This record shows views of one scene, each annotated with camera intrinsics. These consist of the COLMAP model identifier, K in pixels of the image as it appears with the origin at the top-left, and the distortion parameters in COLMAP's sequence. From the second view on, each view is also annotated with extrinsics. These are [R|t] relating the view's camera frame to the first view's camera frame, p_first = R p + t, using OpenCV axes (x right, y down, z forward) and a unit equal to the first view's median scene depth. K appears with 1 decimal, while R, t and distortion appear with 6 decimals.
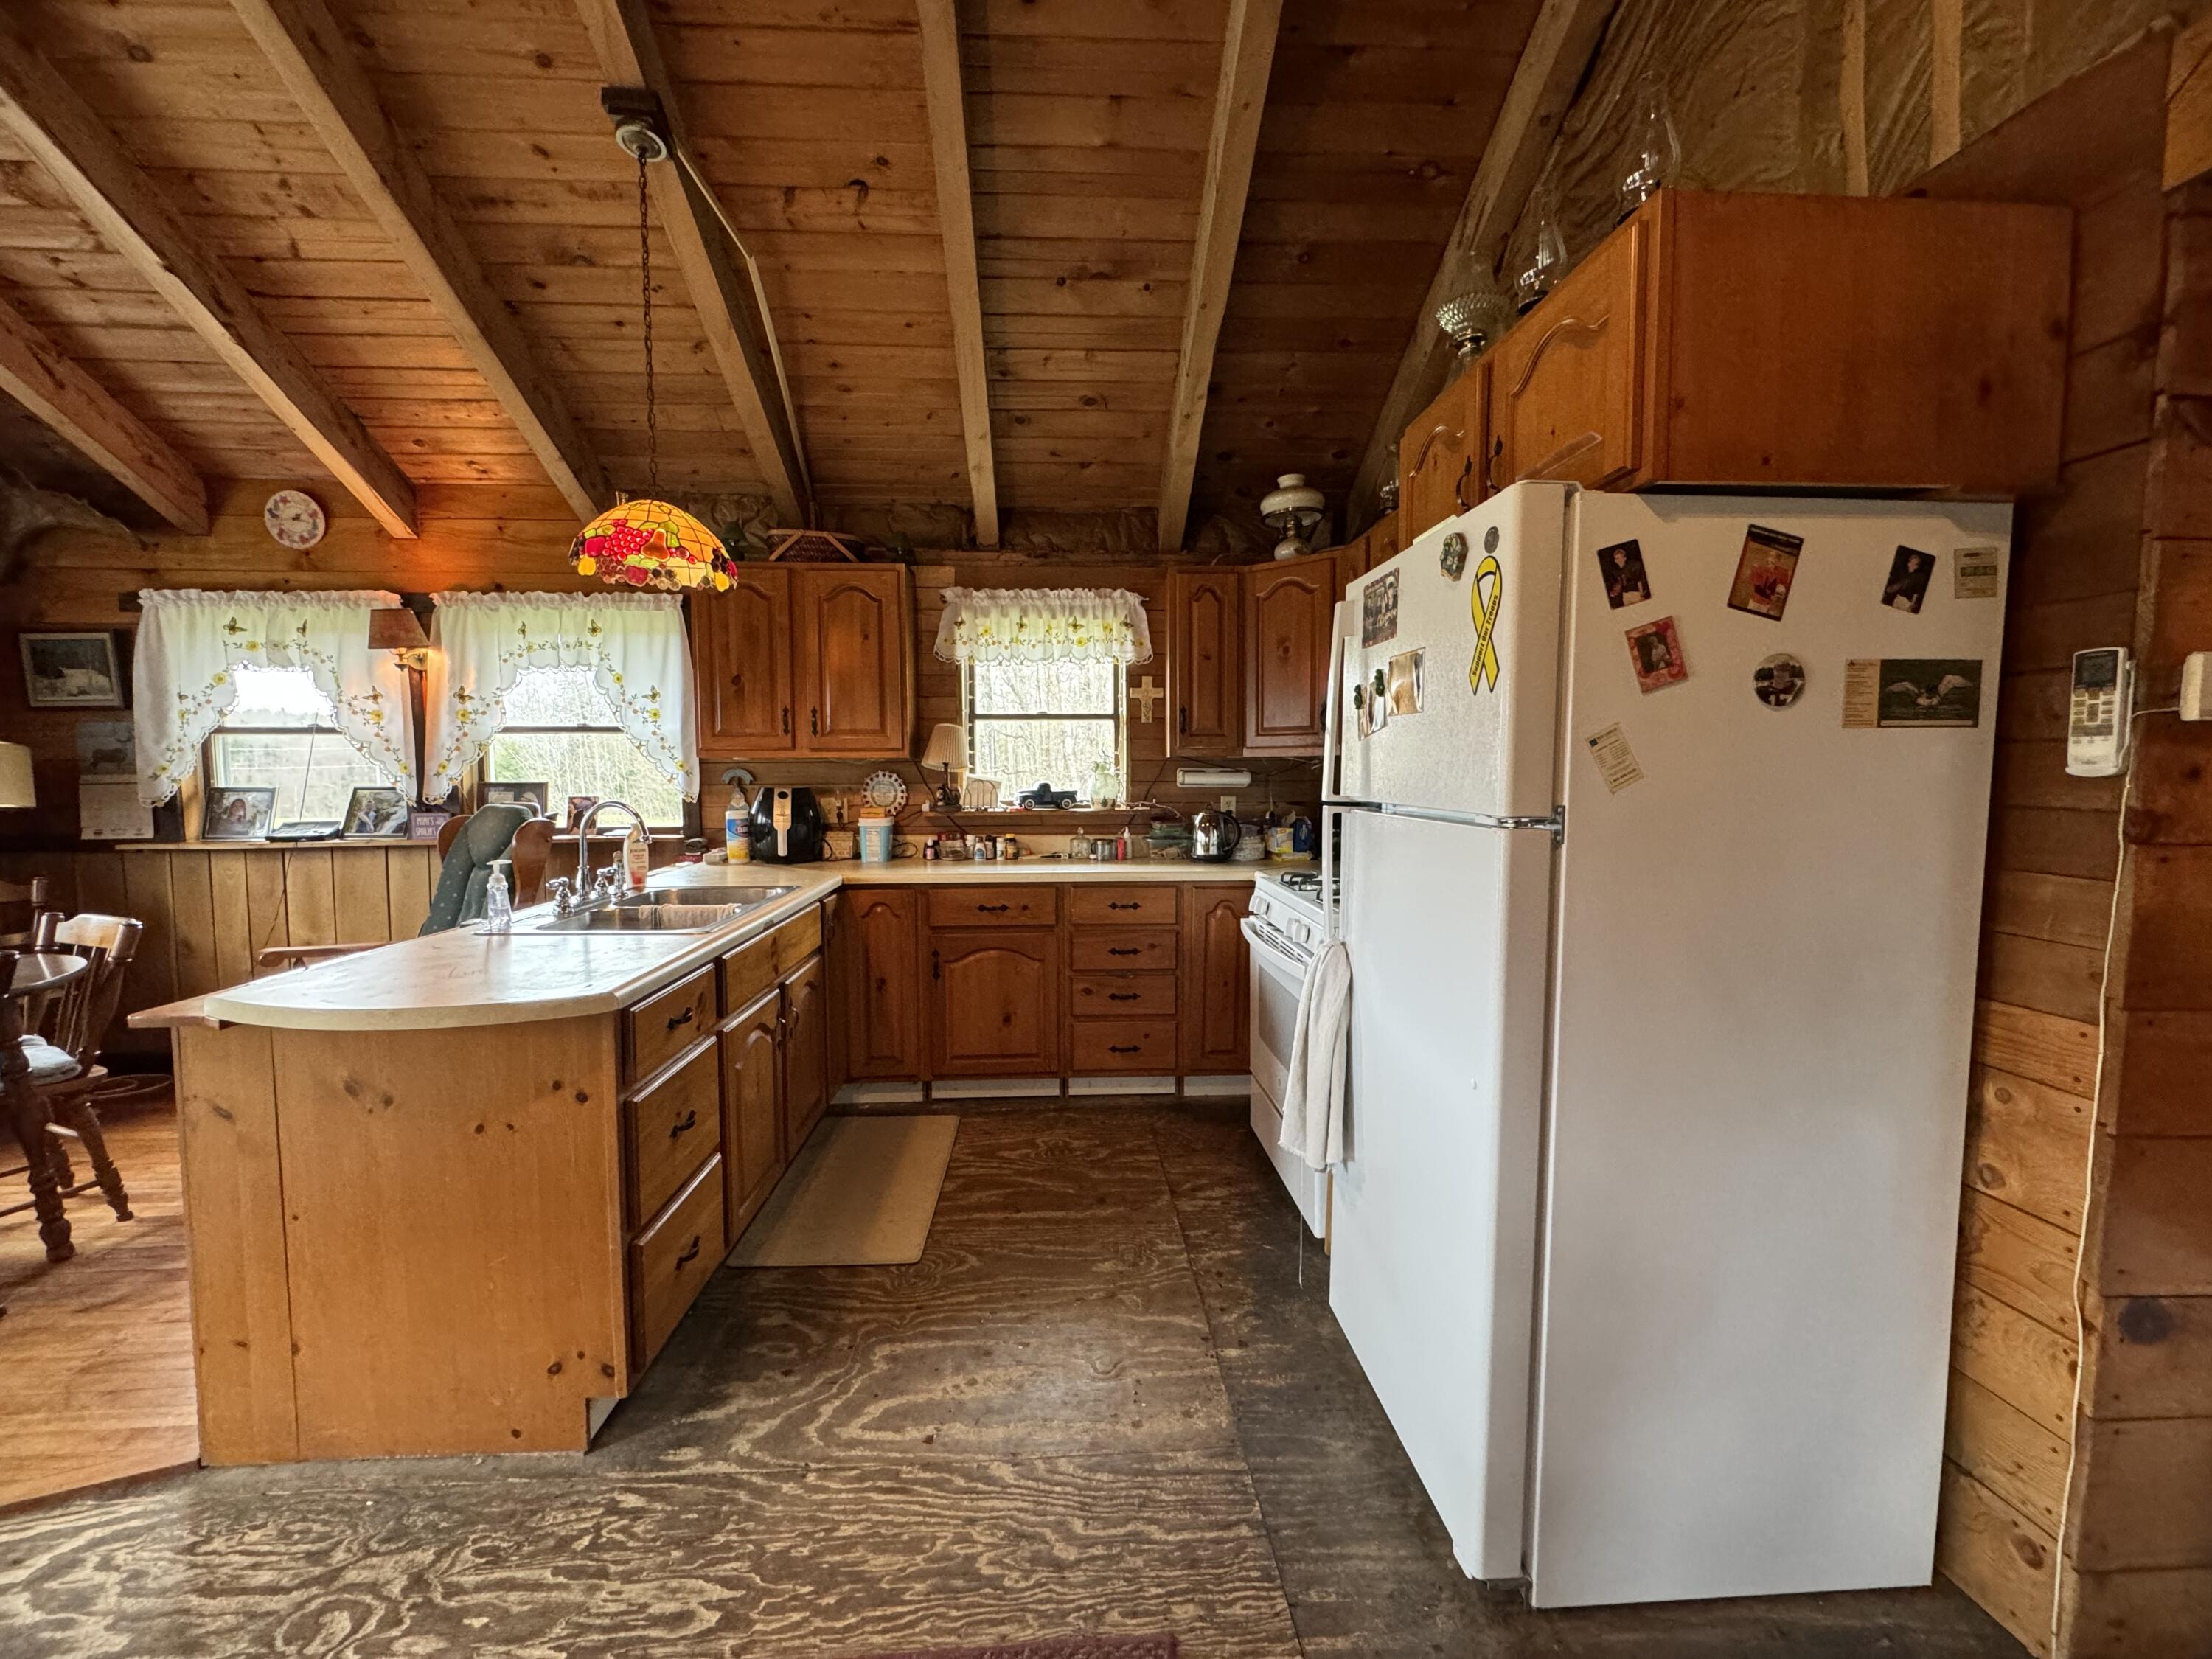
lens RADIAL K [[883.5, 0, 1106.7], [0, 883.5, 831.4], [0, 0, 1]] dist [-0.001056, 0.000014]
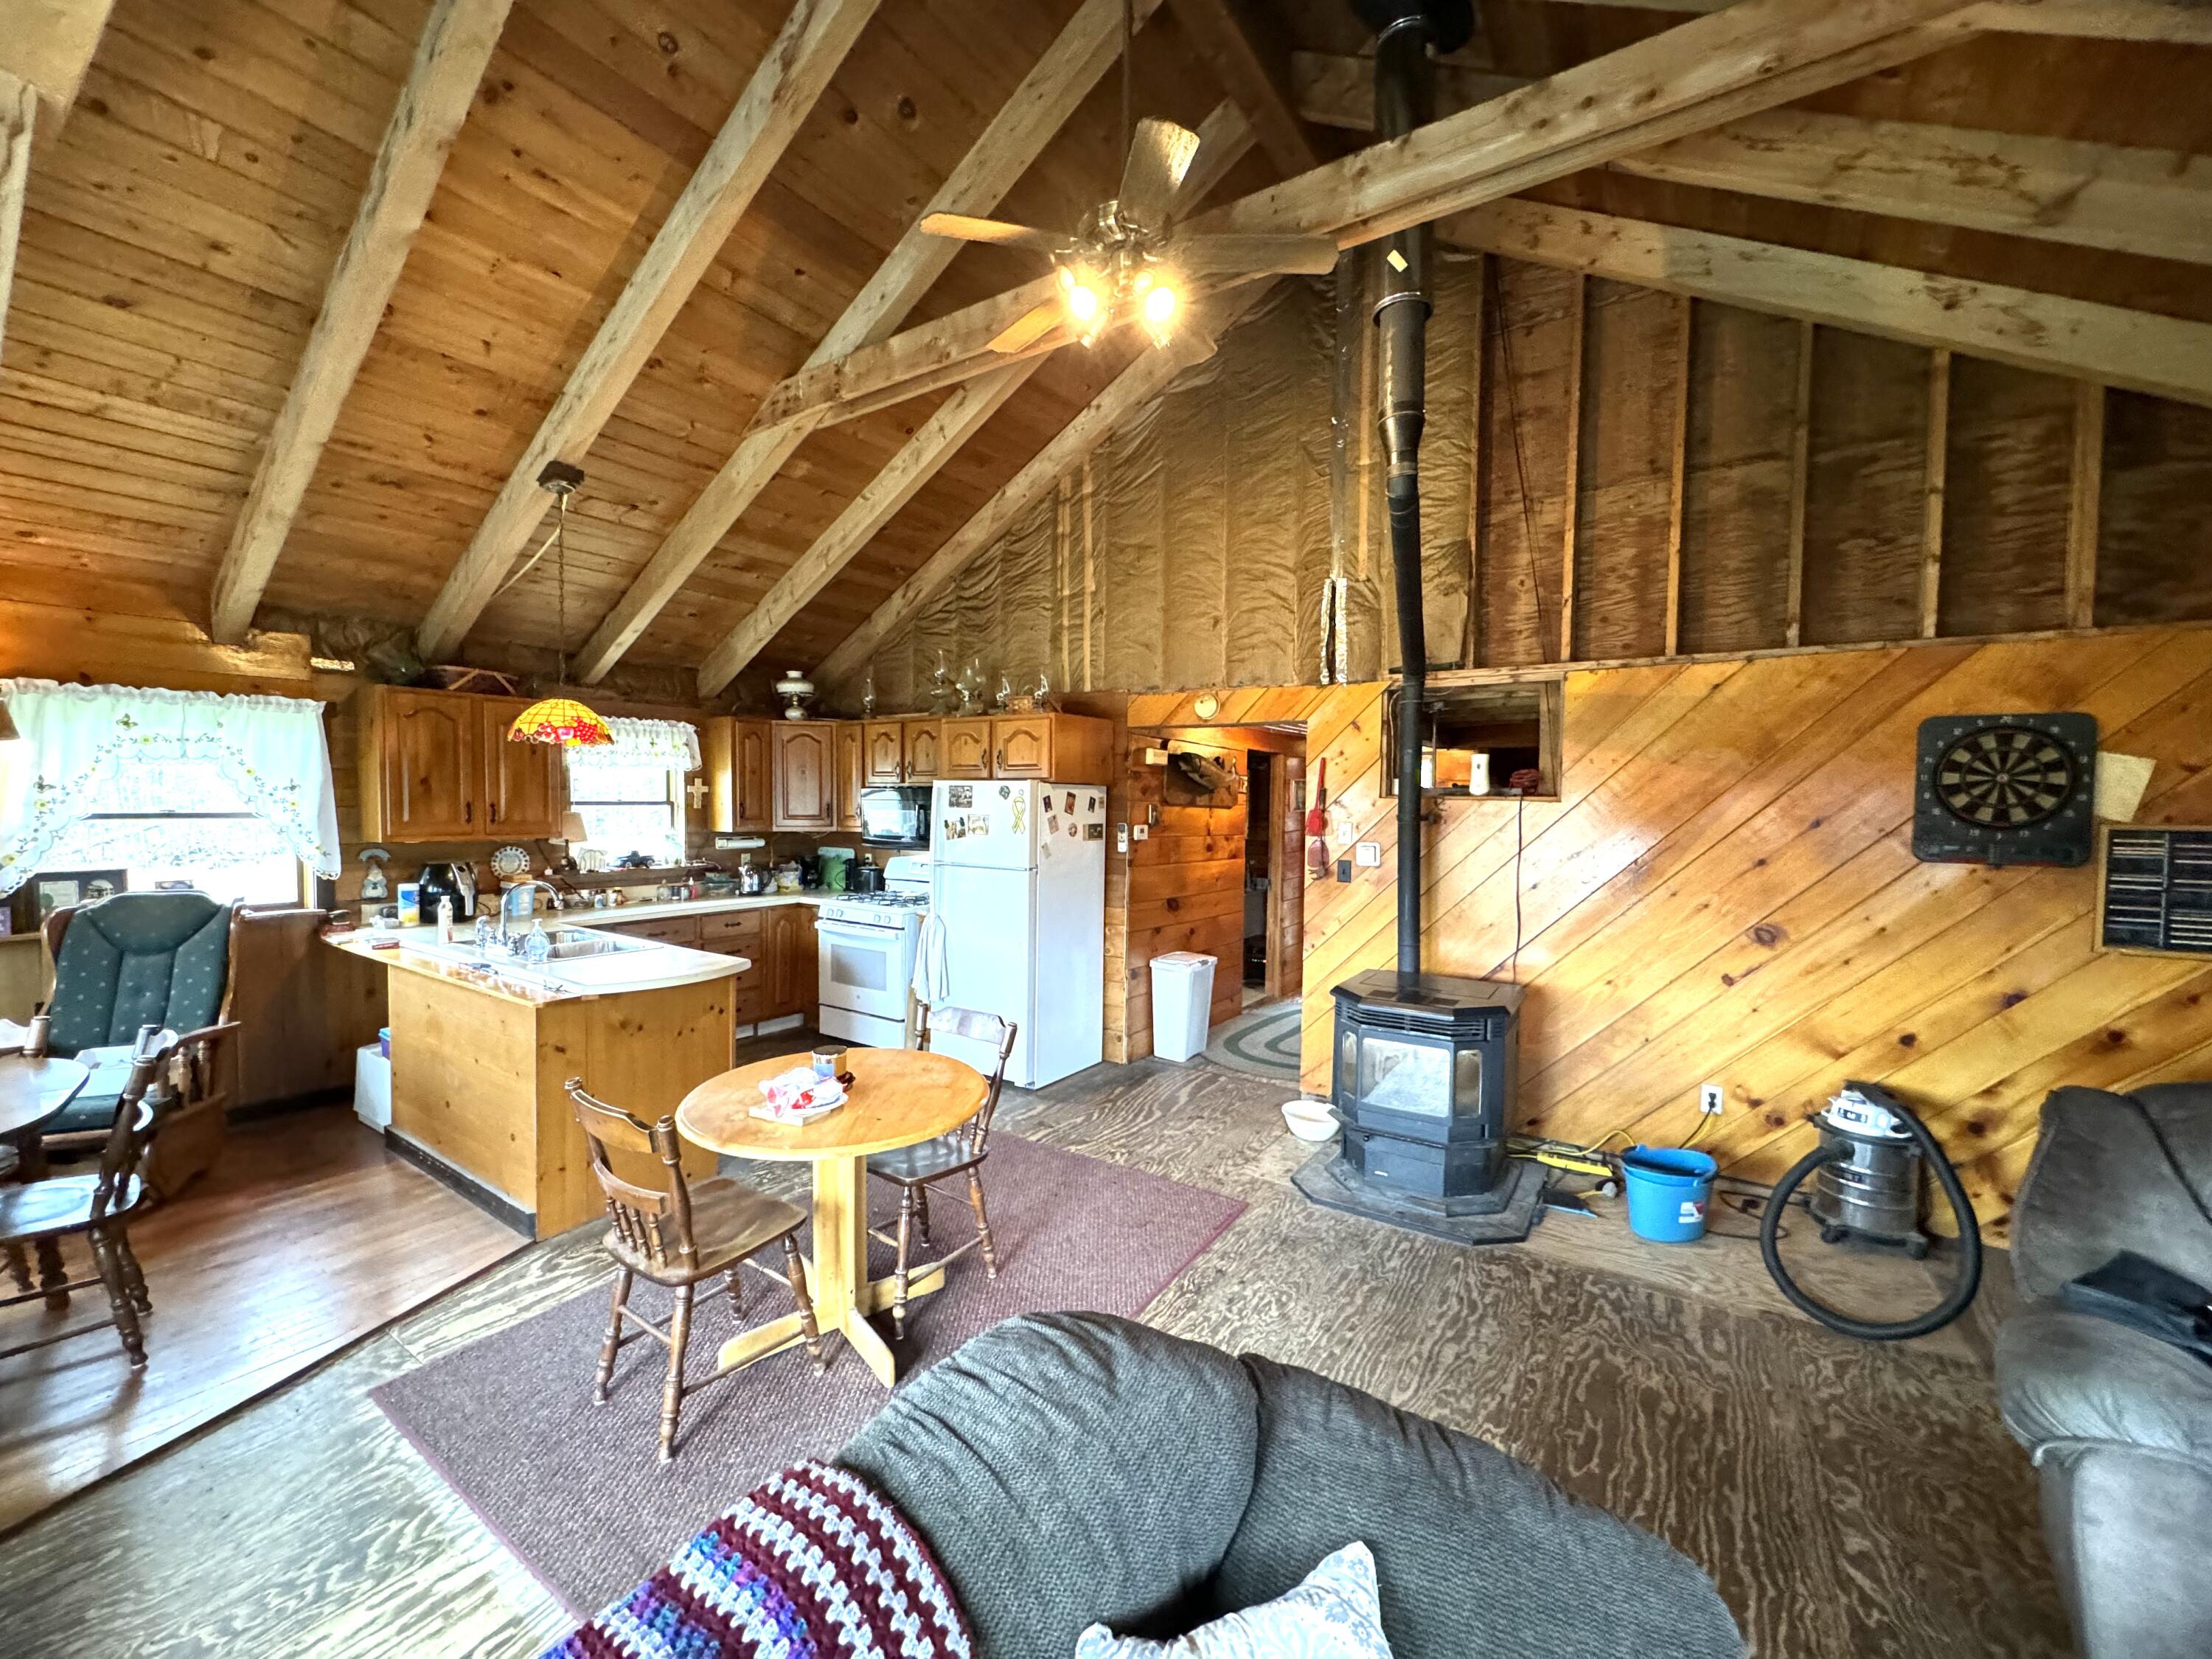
lens RADIAL K [[883.5, 0, 1103.3], [0, 883.5, 832.1], [0, 0, 1]] dist [-0.001056, 0.000014]
pose [[0.603843, -0.022488, 0.796786, -0.830785], [0.043159, 0.999058, -0.004511, -0.048988], [-0.795934, 0.037113, 0.604245, -0.539875]]
